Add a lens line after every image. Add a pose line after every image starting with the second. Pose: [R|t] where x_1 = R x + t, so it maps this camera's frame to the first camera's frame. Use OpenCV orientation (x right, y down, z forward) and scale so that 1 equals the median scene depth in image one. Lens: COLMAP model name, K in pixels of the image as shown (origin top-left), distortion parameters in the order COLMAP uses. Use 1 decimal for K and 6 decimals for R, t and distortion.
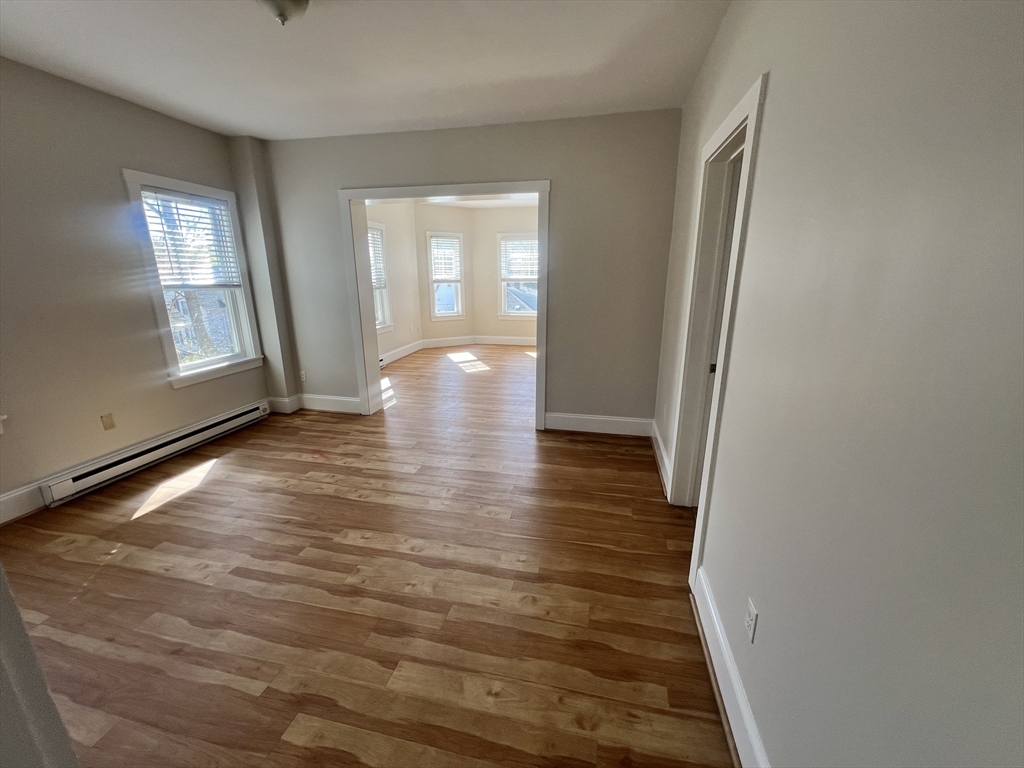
lens RADIAL K [[410.7, 0, 510.7], [0, 410.7, 386.5], [0, 0, 1]] dist [0.001307, 0.001185]
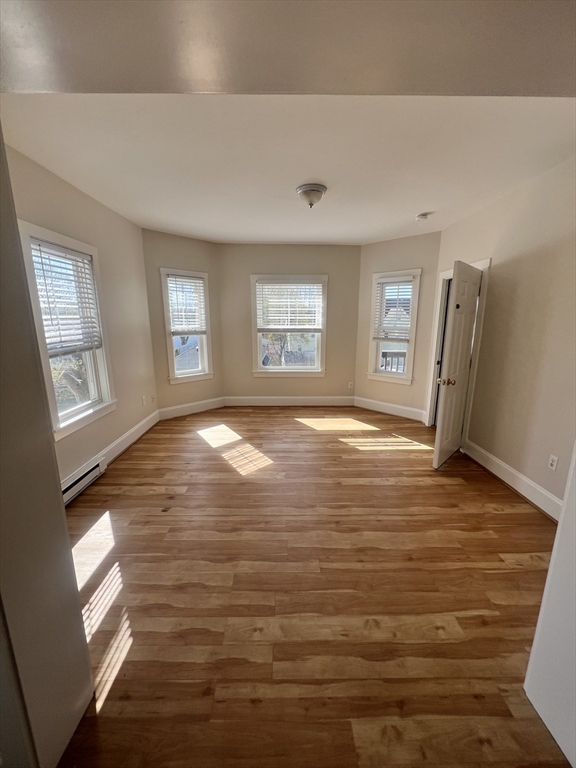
lens RADIAL K [[305.7, 0, 286.7], [0, 305.7, 384.6], [0, 0, 1]] dist [-0.005883, 0.000570]
pose [[0.972749, -0.044063, 0.227634, -0.112659], [0.056616, 0.997197, -0.048911, -0.119470], [-0.224841, 0.060466, 0.972518, 0.400232]]
